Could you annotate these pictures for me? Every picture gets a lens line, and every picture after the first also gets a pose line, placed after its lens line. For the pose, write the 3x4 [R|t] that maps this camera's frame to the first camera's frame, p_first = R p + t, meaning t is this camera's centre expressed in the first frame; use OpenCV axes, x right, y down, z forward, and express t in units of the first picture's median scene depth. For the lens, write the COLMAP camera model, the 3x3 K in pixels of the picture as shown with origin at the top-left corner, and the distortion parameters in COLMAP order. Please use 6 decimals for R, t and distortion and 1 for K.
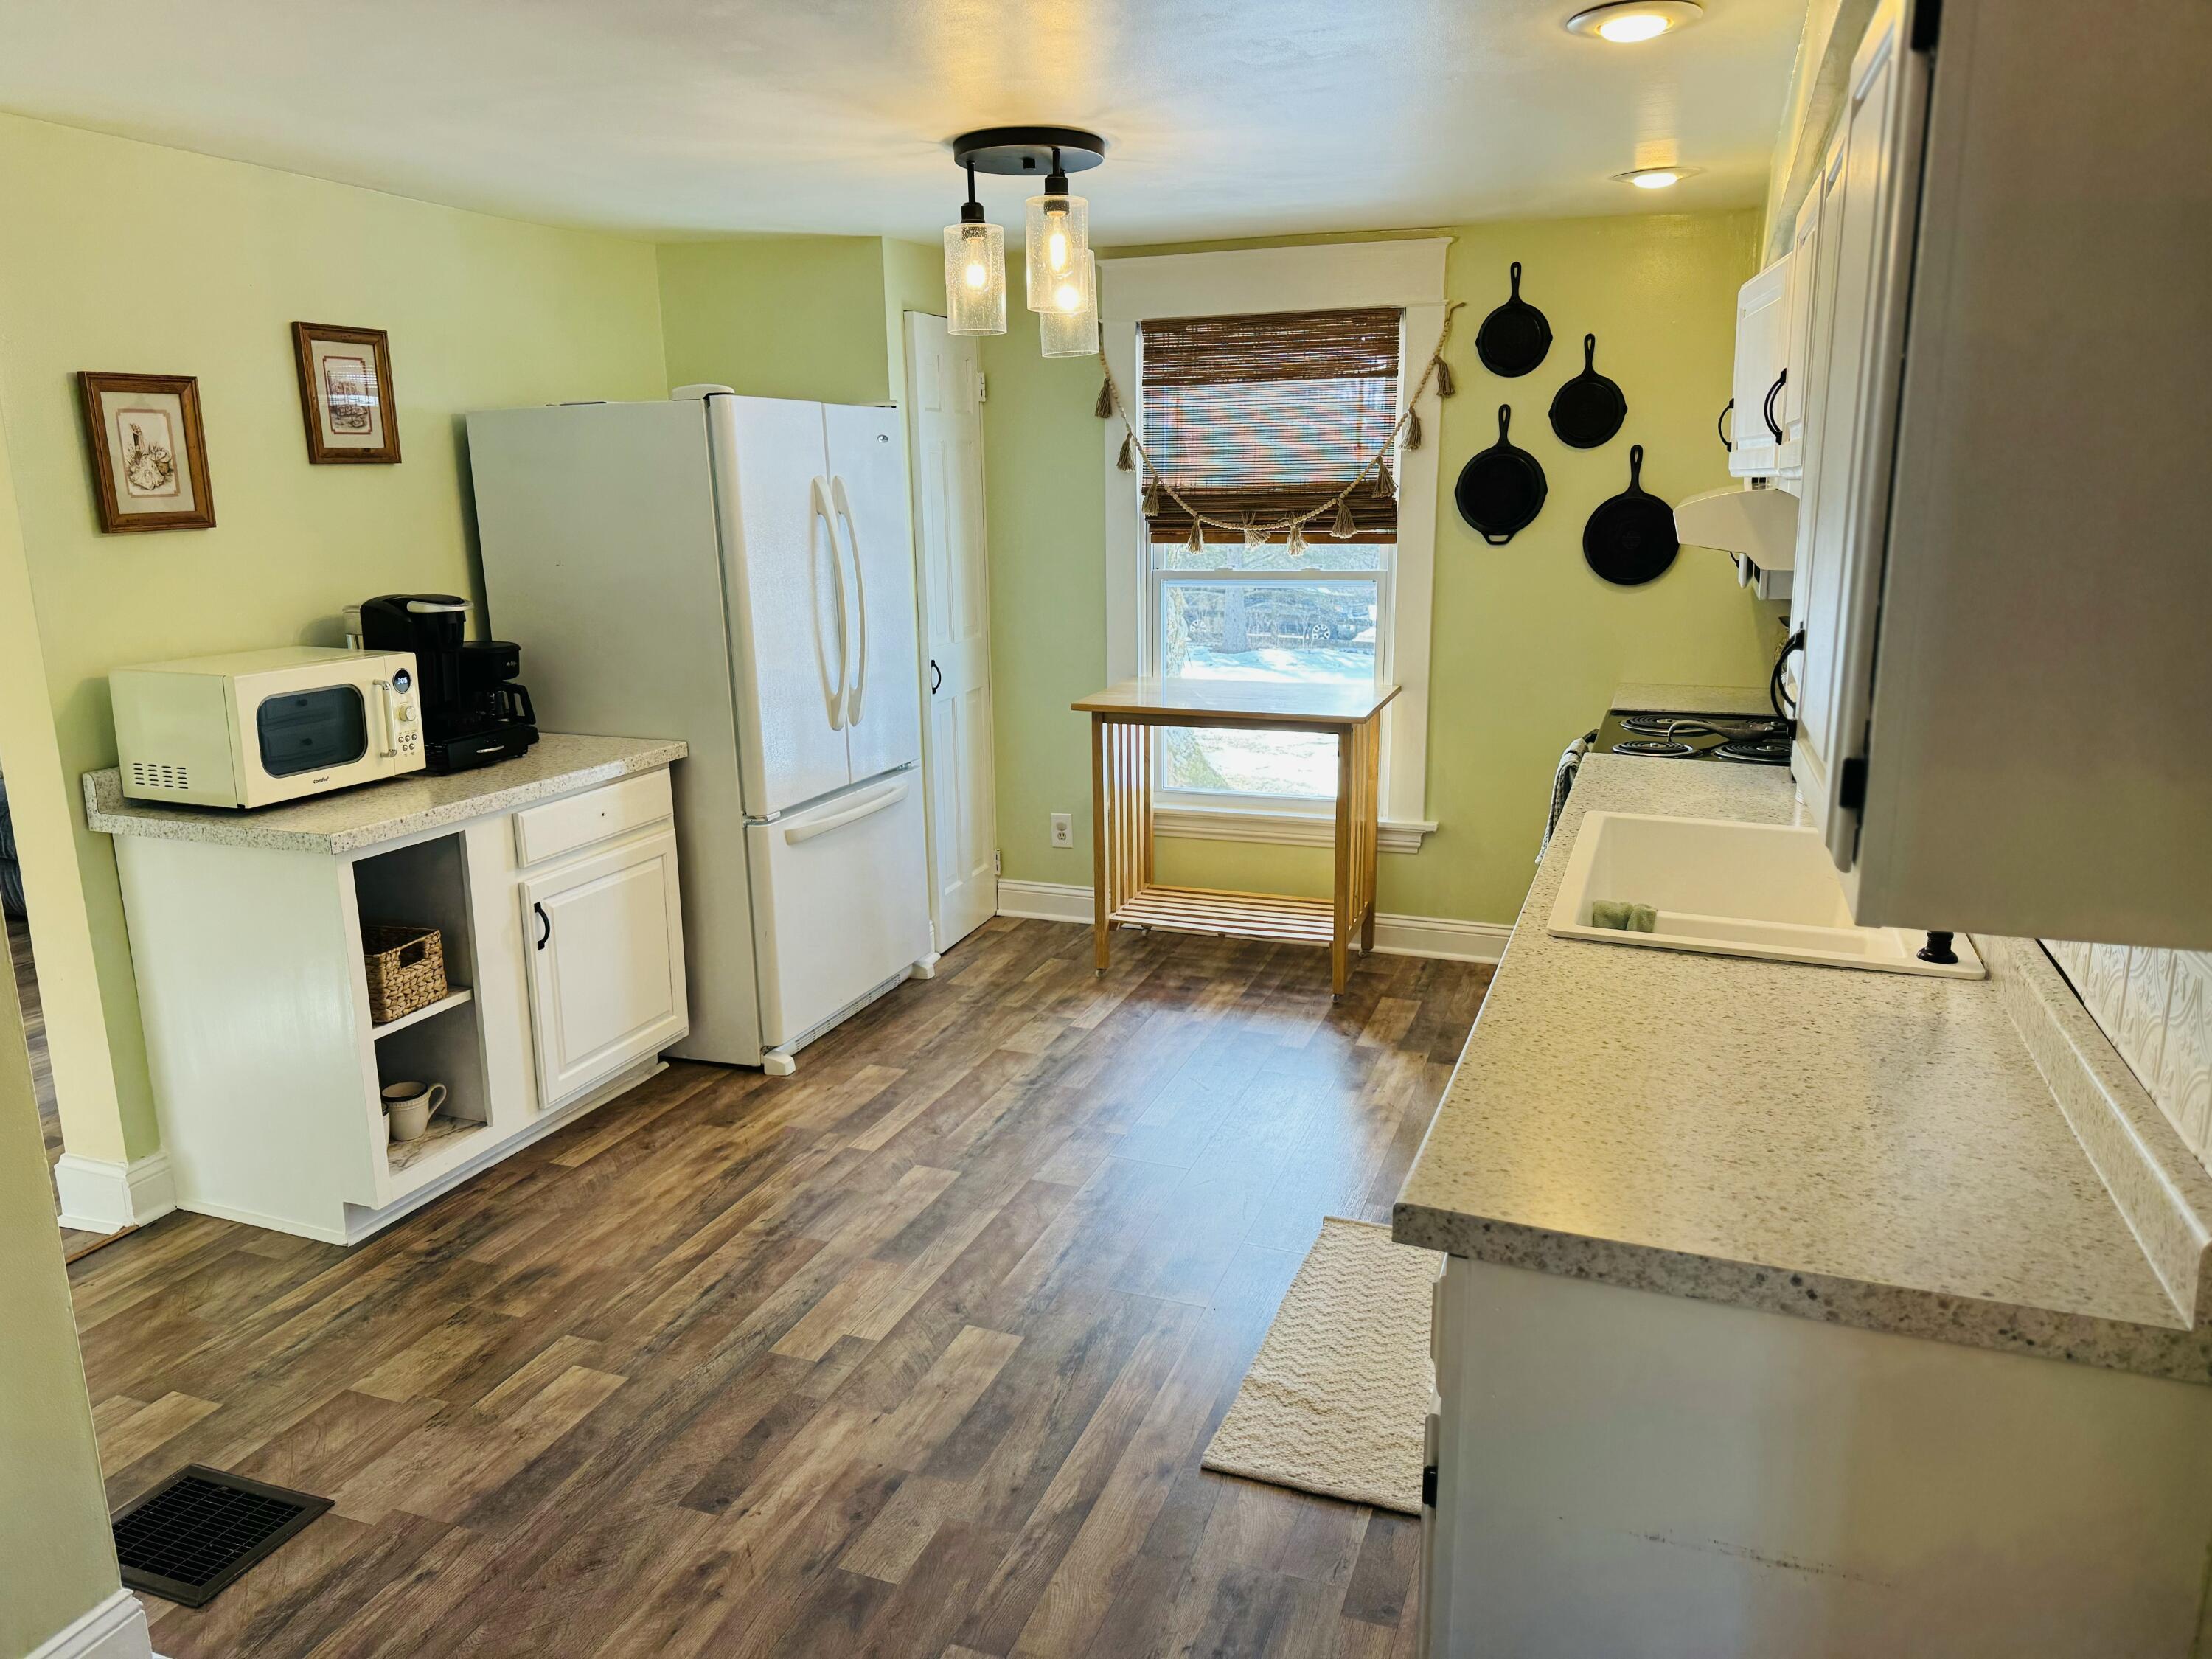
lens RADIAL K [[1553.0, 0, 1087.3], [0, 1553.0, 821.8], [0, 0, 1]] dist [0.115427, -0.198925]
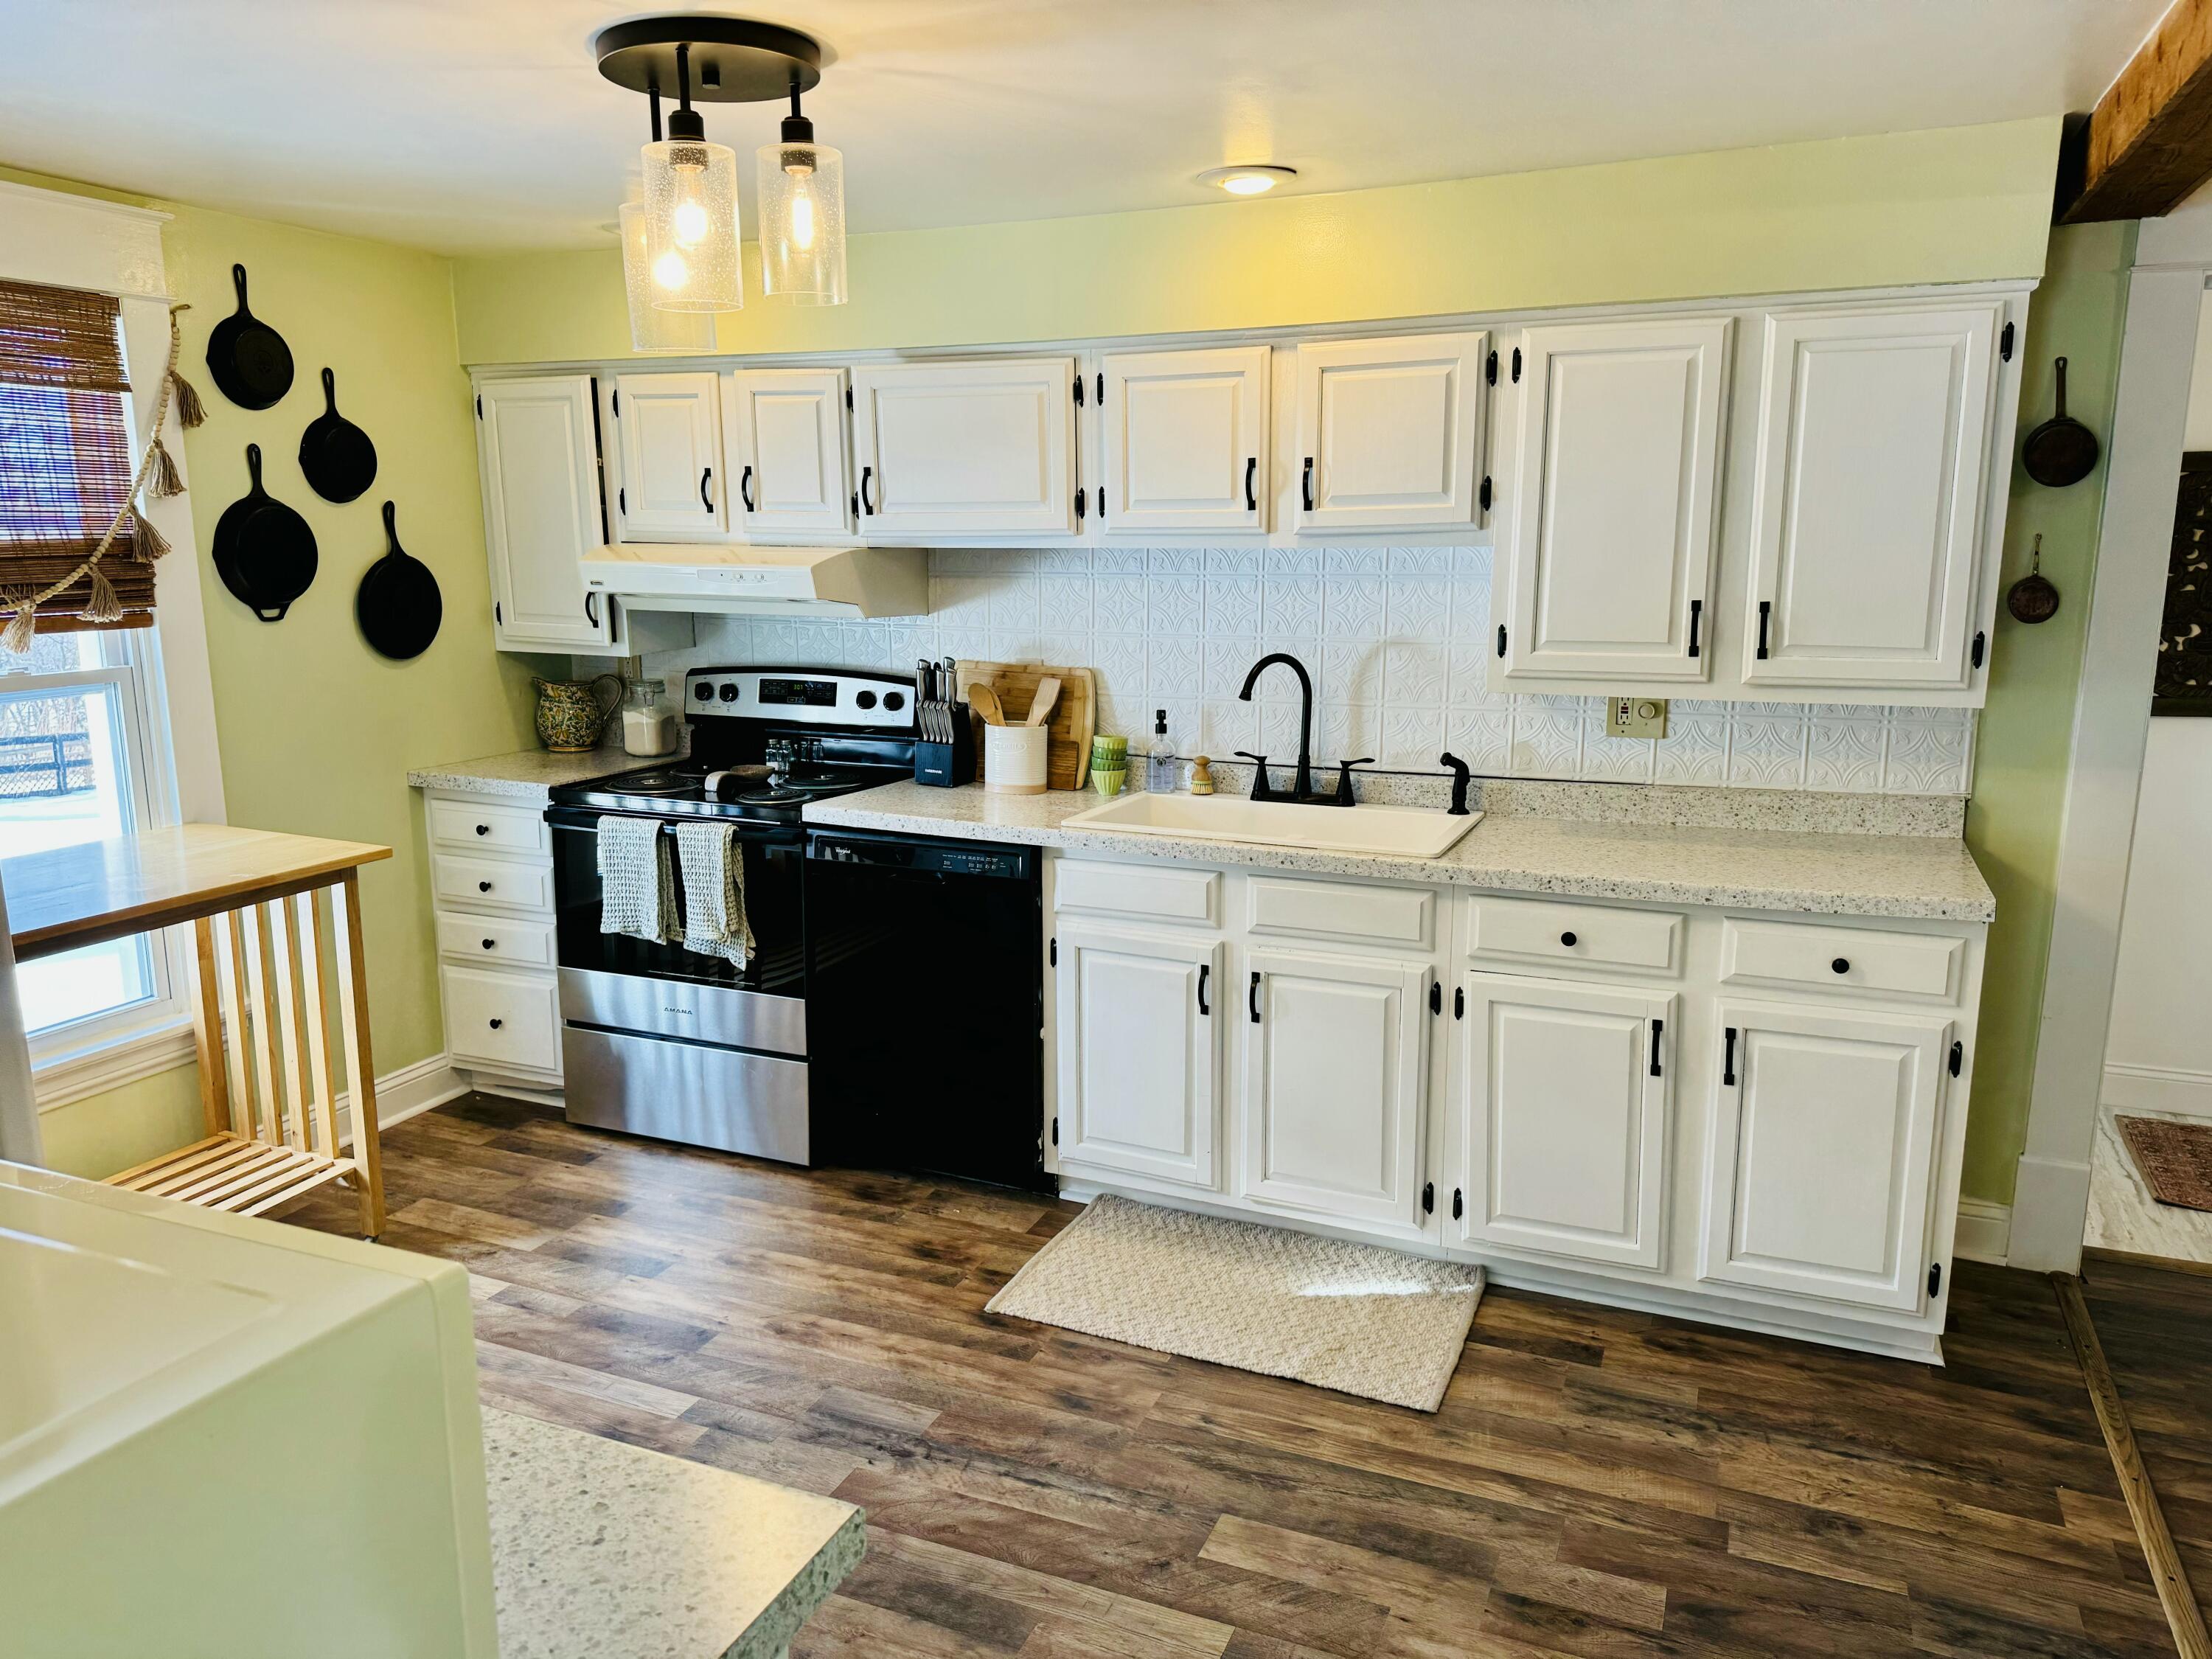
lens RADIAL K [[1553.0, 0, 1087.3], [0, 1553.0, 821.8], [0, 0, 1]] dist [0.115427, -0.198925]
pose [[0.040507, -0.167708, 0.985004, -0.525686], [0.219993, 0.963119, 0.154935, -0.117205], [-0.974660, 0.210418, 0.075907, 0.587775]]
